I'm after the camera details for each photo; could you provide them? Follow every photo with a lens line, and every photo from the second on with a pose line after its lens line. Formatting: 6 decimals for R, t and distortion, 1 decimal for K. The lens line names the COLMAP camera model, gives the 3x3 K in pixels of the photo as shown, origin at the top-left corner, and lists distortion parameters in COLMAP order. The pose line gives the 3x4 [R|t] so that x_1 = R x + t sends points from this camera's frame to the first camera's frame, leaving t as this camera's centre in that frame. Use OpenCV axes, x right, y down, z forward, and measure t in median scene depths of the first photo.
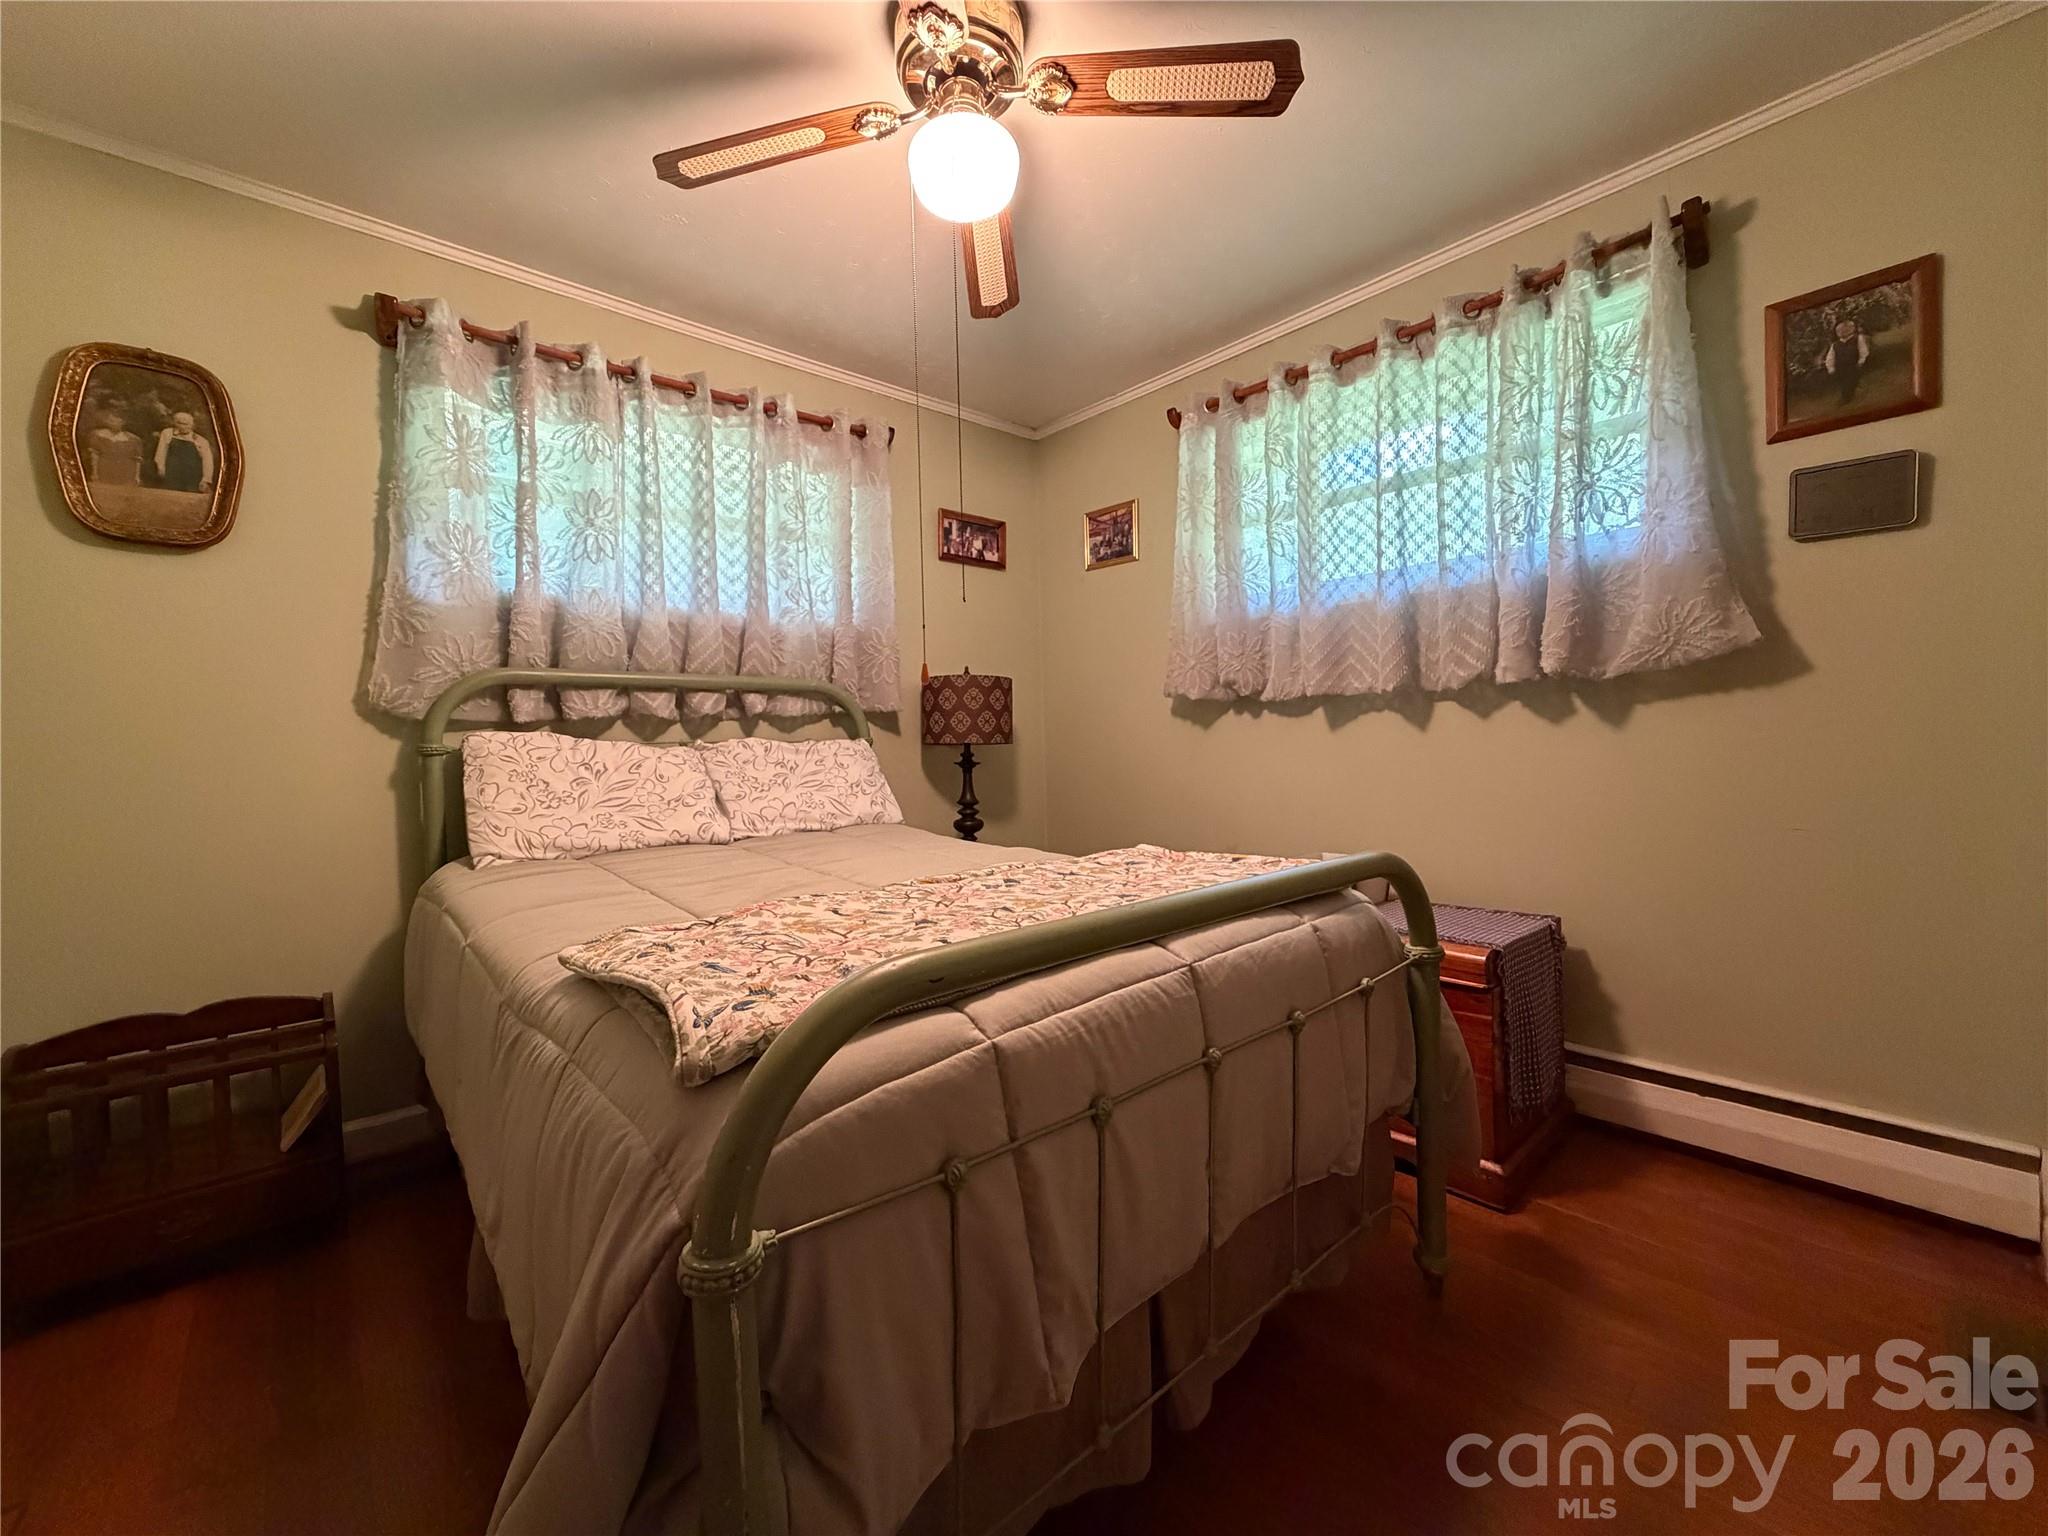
lens RADIAL K [[809.7, 0, 1025.8], [0, 809.7, 766.1], [0, 0, 1]] dist [0.004077, -0.000636]
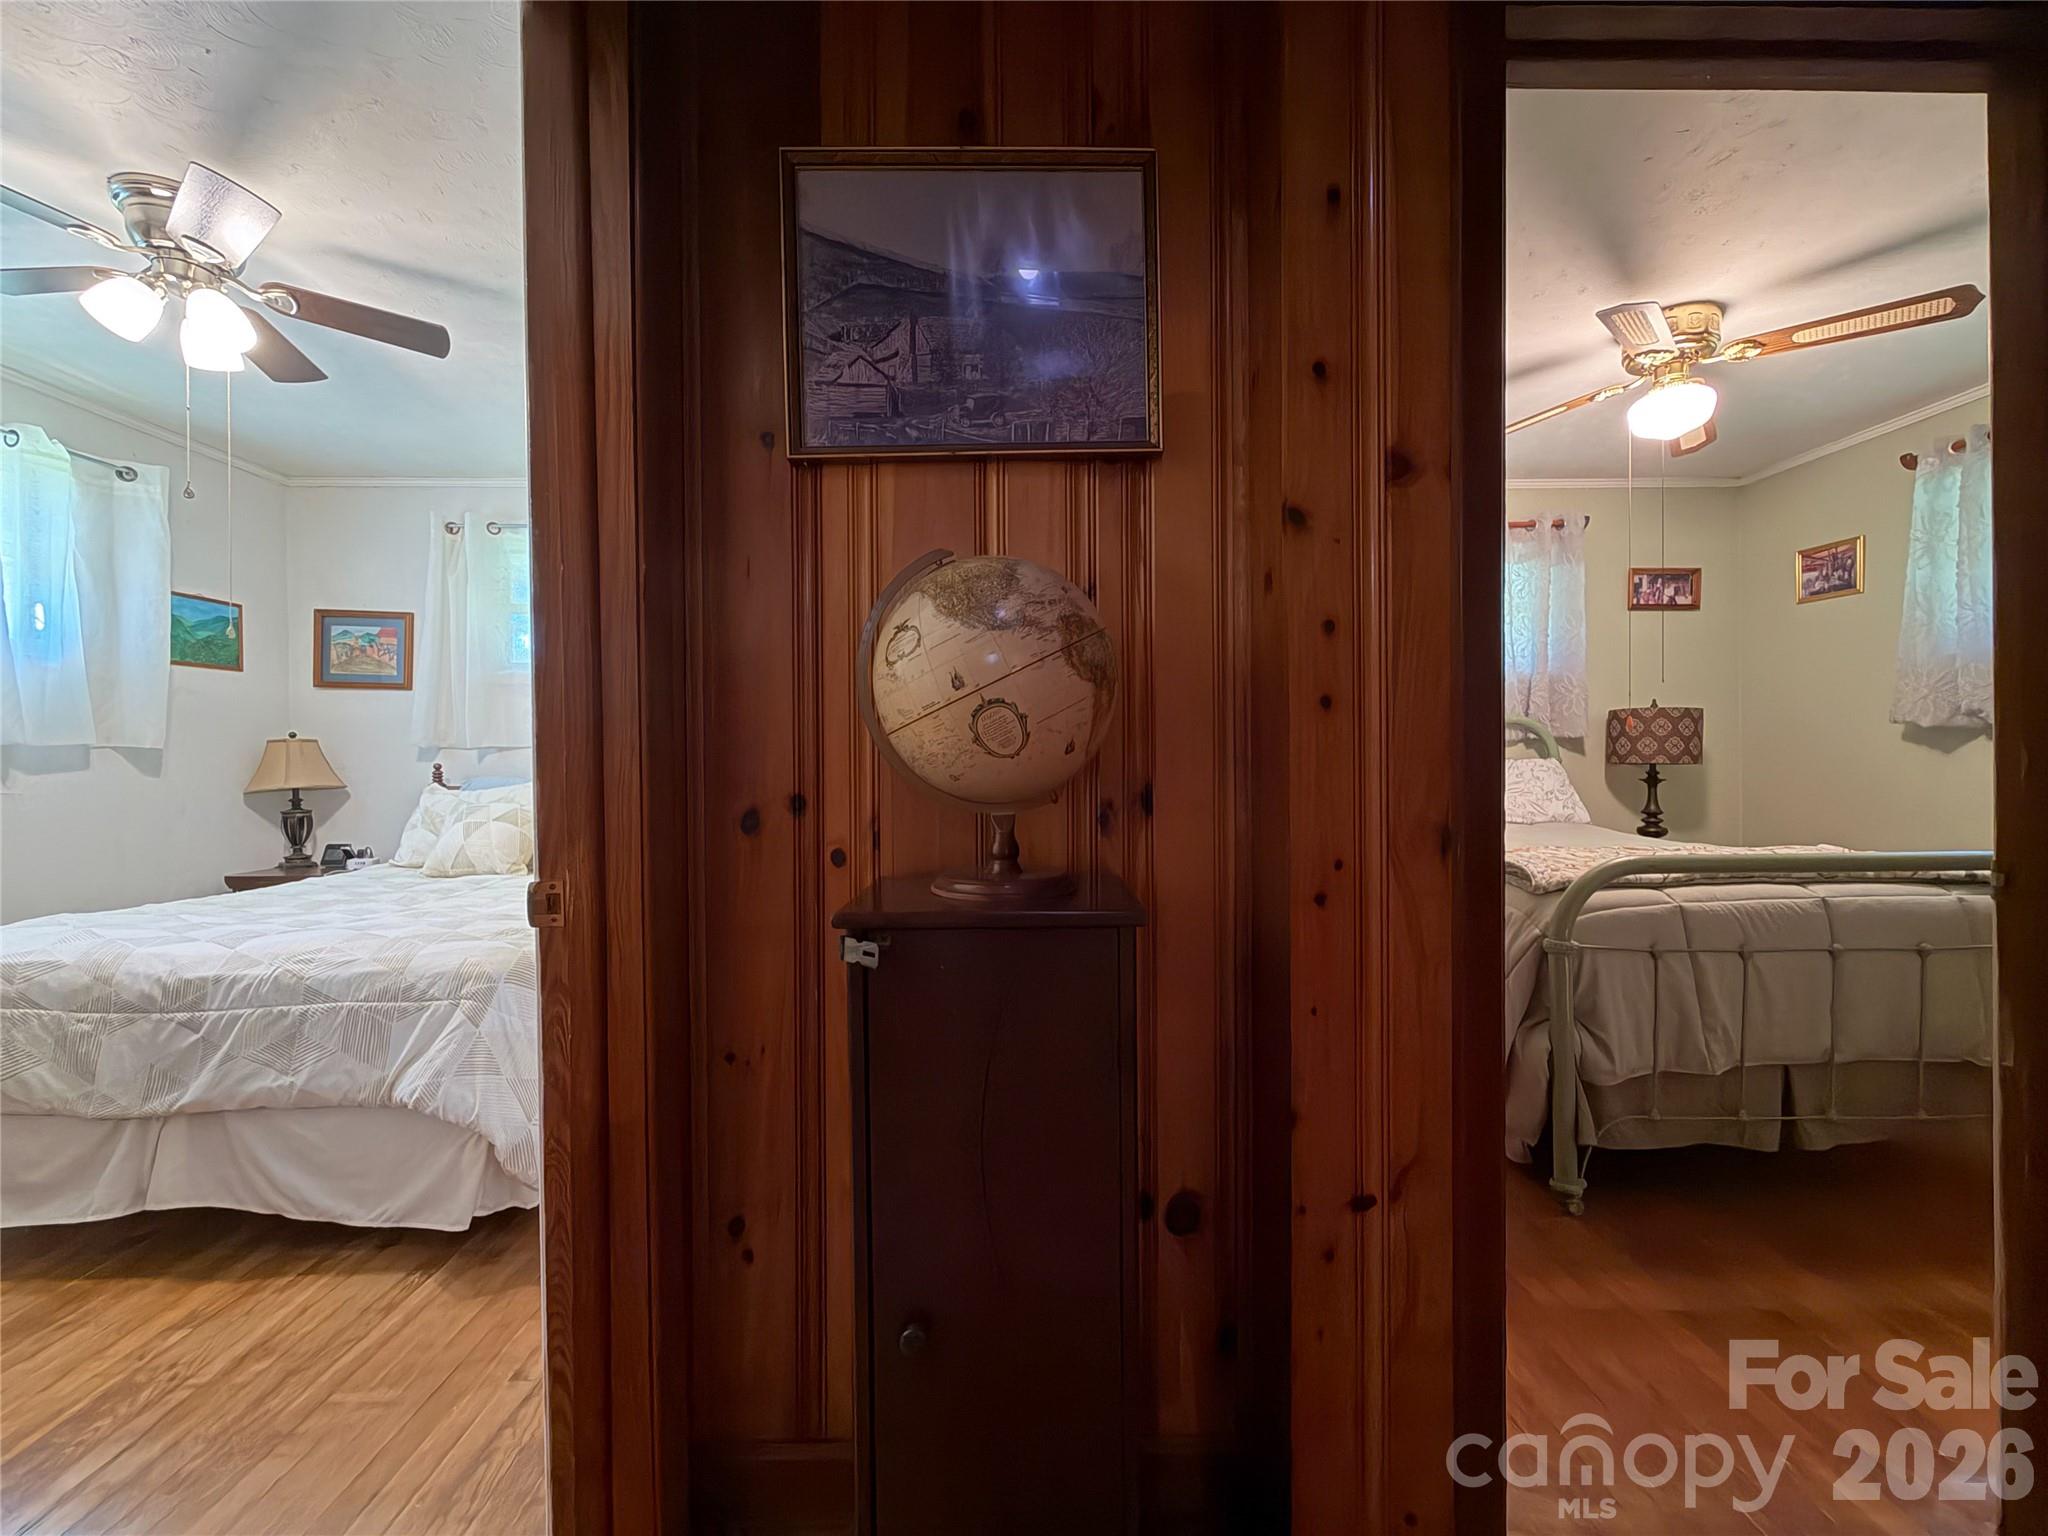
lens RADIAL K [[809.7, 0, 1032.0], [0, 809.7, 769.0], [0, 0, 1]] dist [0.004077, -0.000636]
pose [[0.757226, 0.025160, -0.652668, 0.017012], [-0.029871, 0.999546, 0.003875, 0.003576], [0.652469, 0.016562, 0.757634, -0.541137]]
